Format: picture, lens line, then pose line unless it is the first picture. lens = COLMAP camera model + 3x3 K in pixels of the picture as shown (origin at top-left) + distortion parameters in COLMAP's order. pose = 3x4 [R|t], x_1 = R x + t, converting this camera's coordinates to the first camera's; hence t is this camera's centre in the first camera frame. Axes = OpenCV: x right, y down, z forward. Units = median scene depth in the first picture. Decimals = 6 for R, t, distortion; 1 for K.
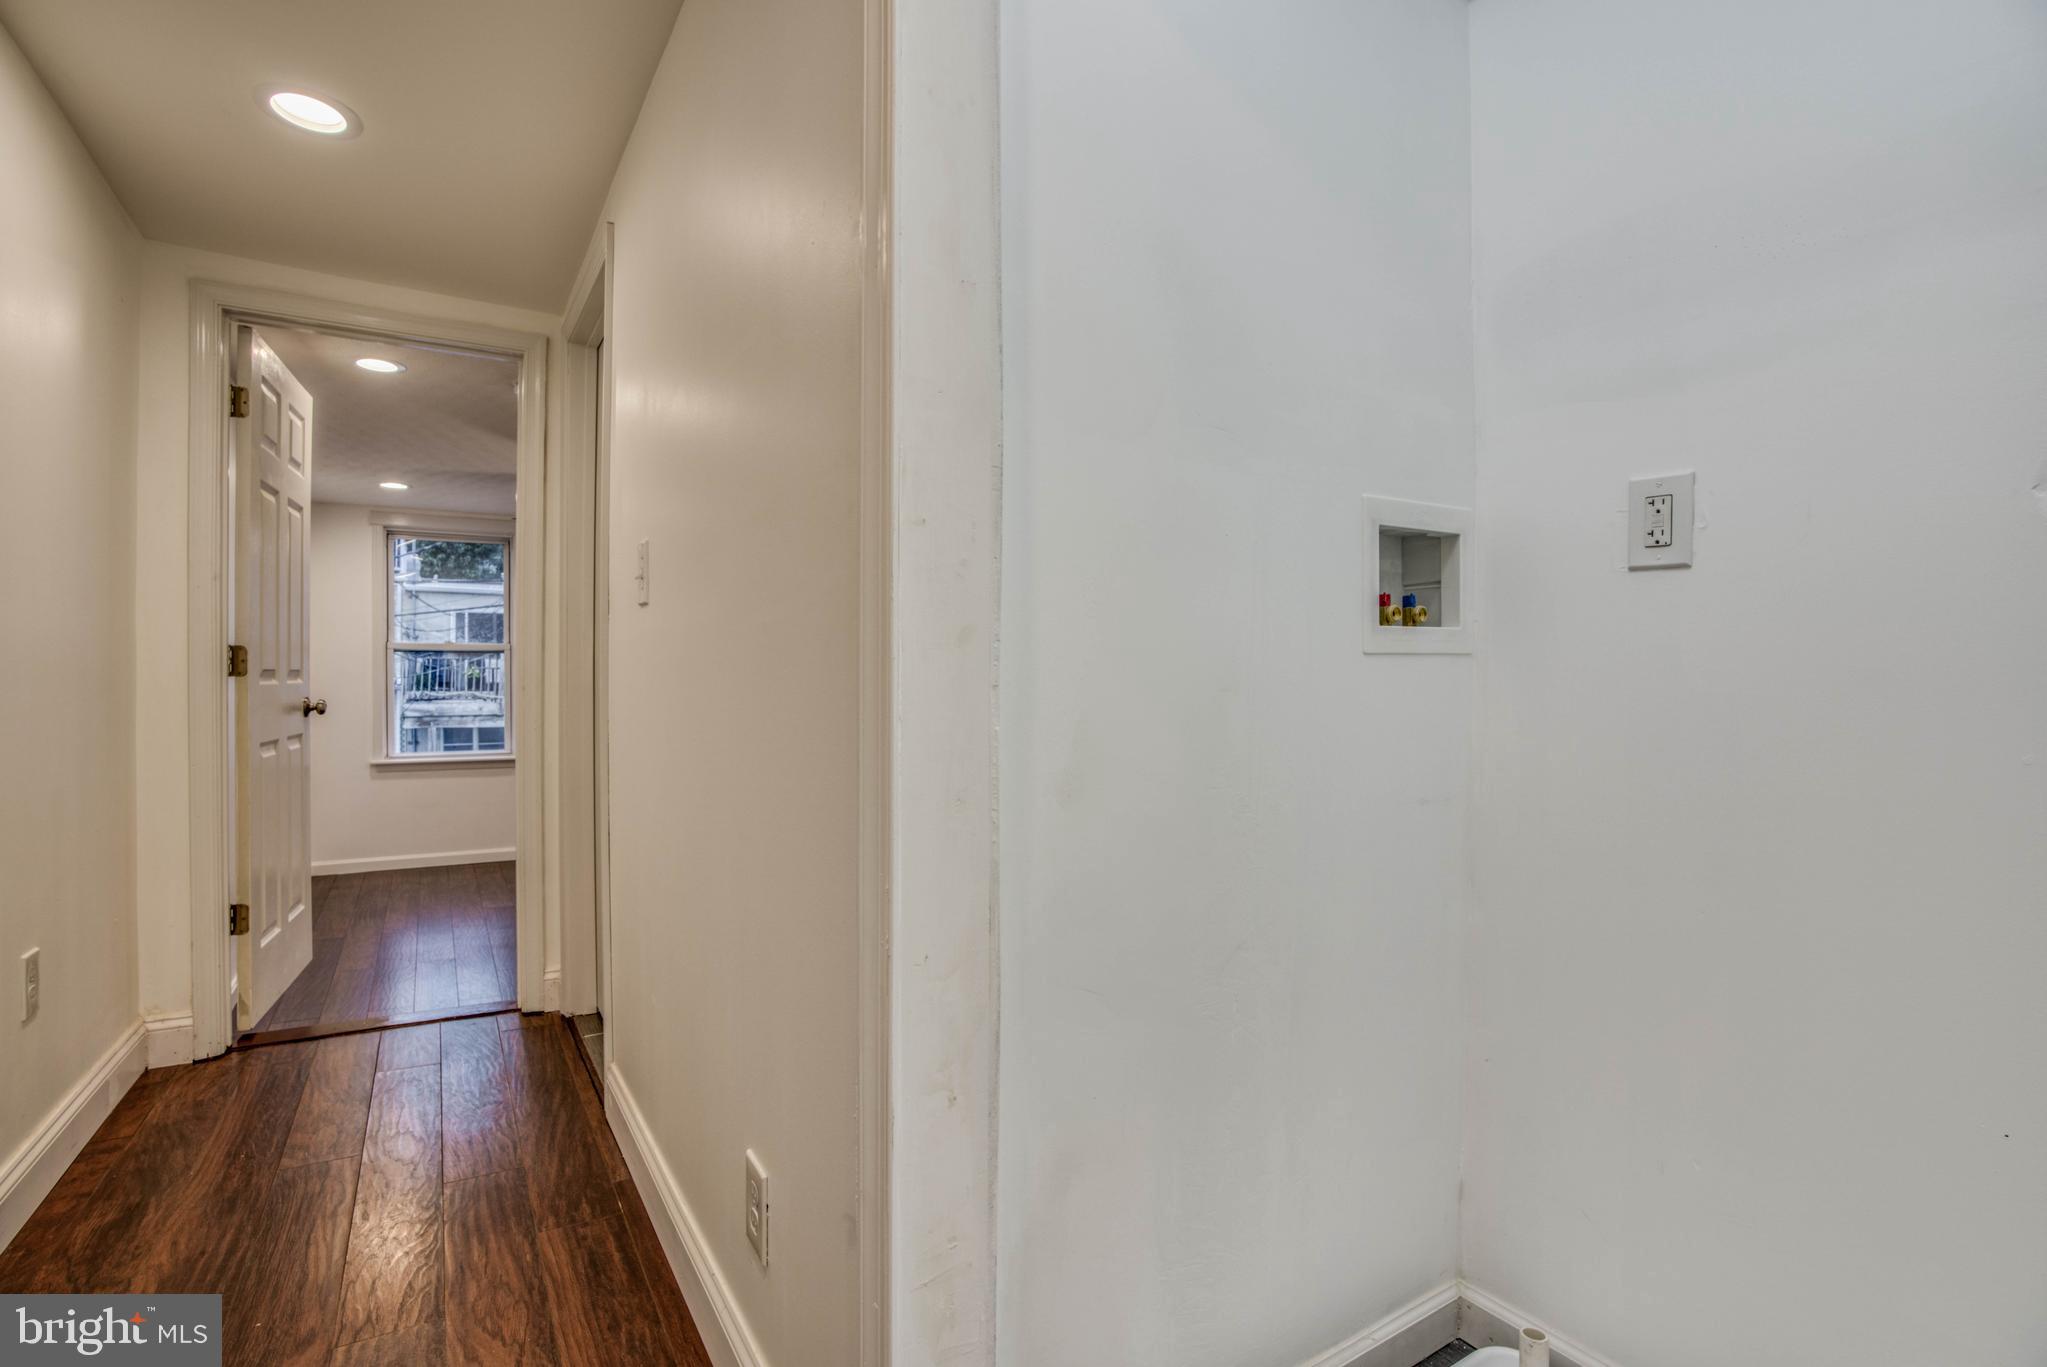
lens RADIAL K [[939.0, 0, 1001.2], [0, 939.0, 686.8], [0, 0, 1]] dist [-0.070714, 0.026035]
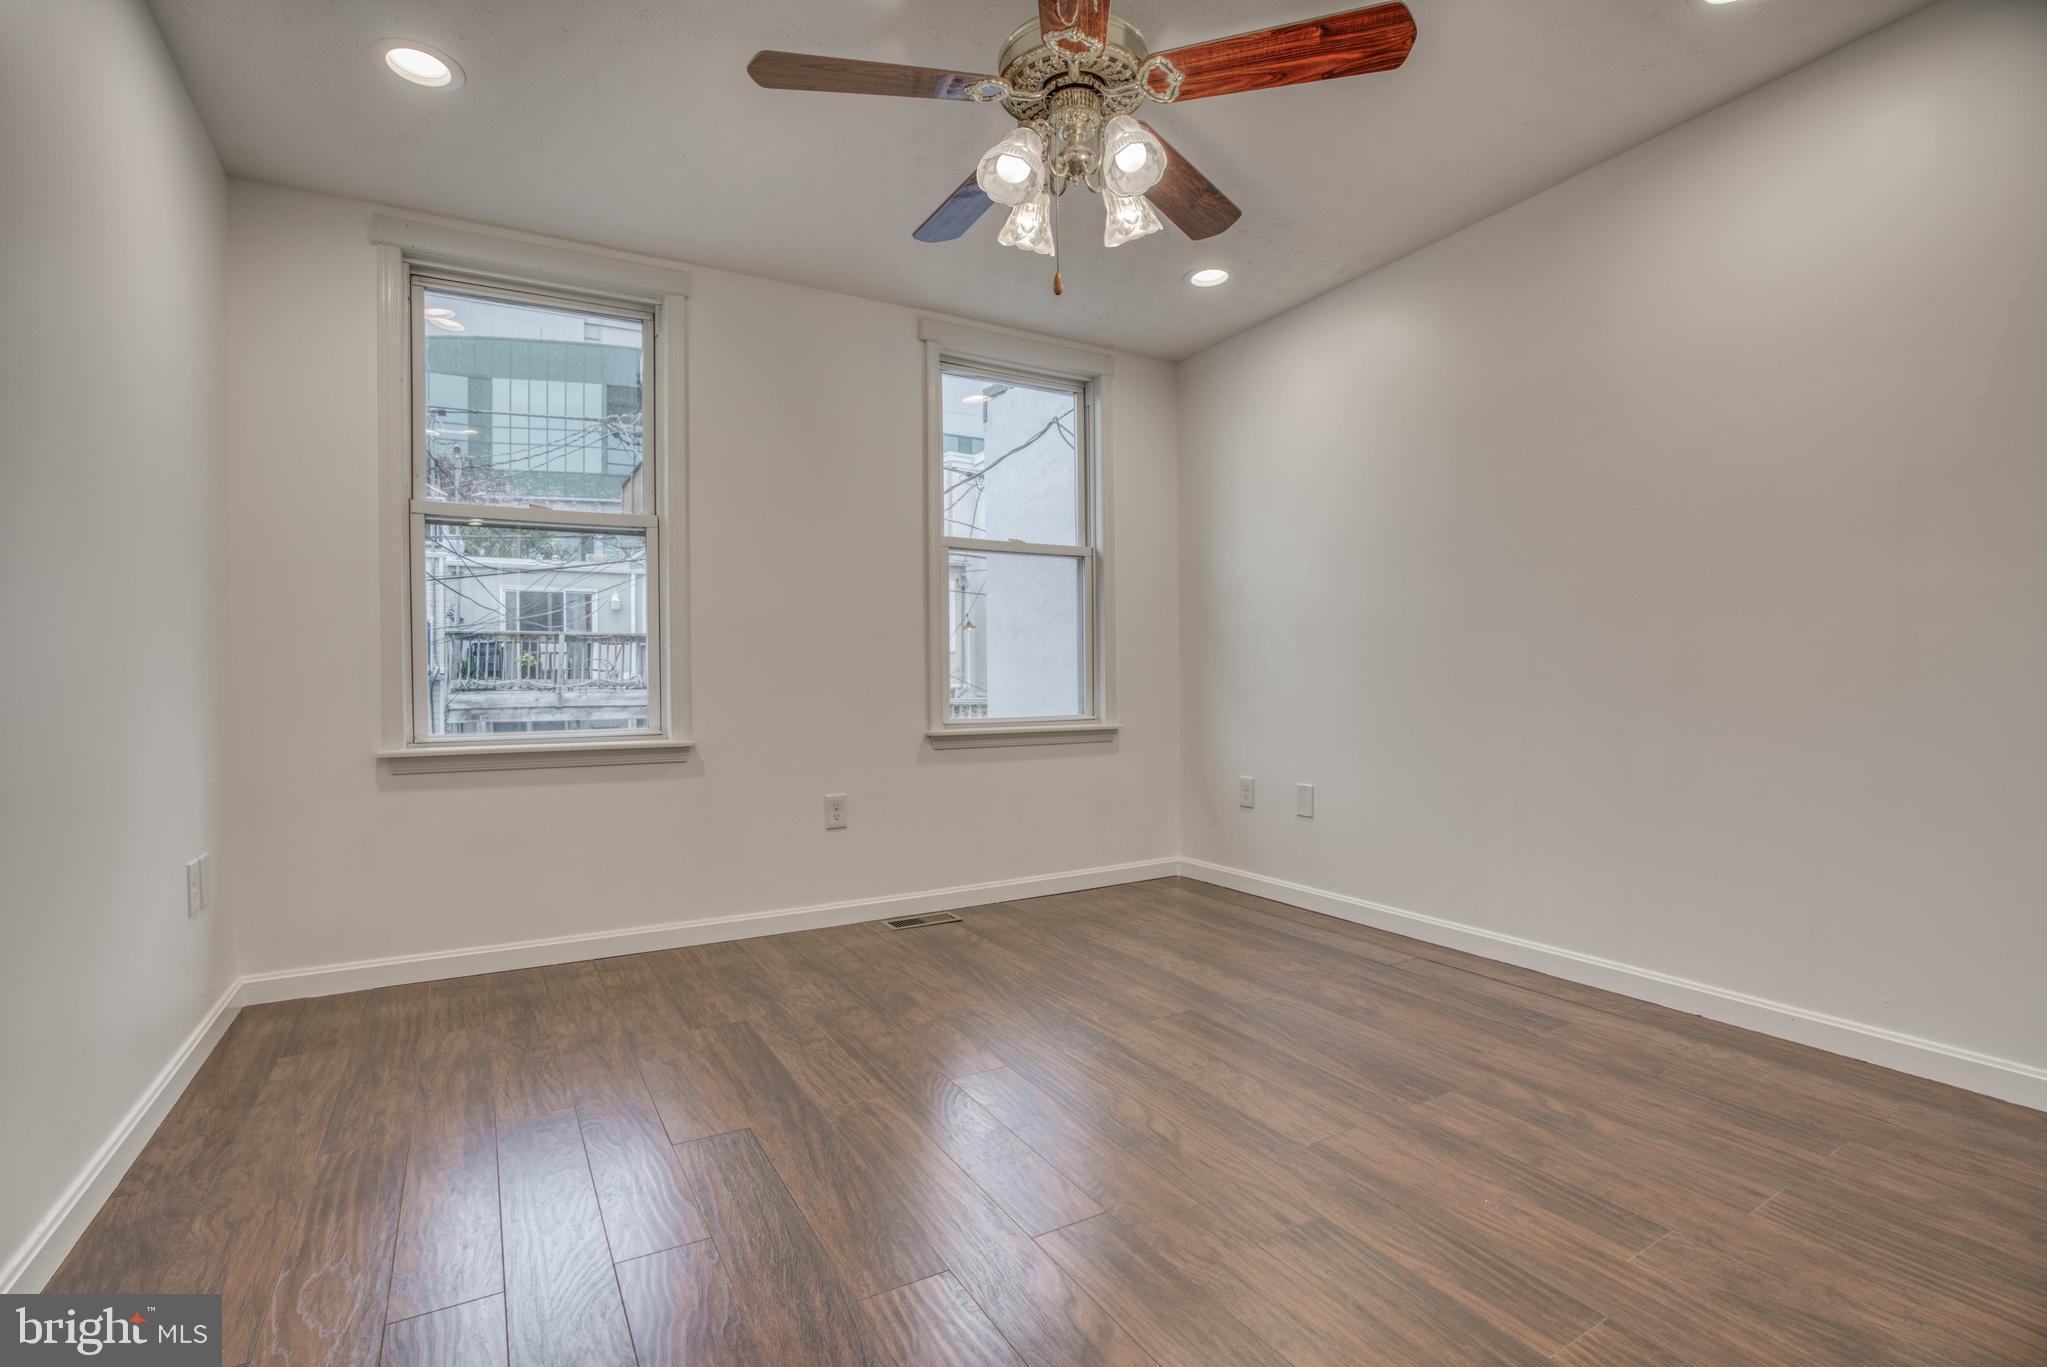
lens RADIAL K [[939.0, 0, 1001.2], [0, 939.0, 686.8], [0, 0, 1]] dist [-0.070714, 0.026035]
pose [[0.999270, -0.010785, -0.036640, -0.102612], [0.010855, 0.999940, 0.001714, 0.014849], [0.036619, -0.002111, 0.999327, 0.157681]]
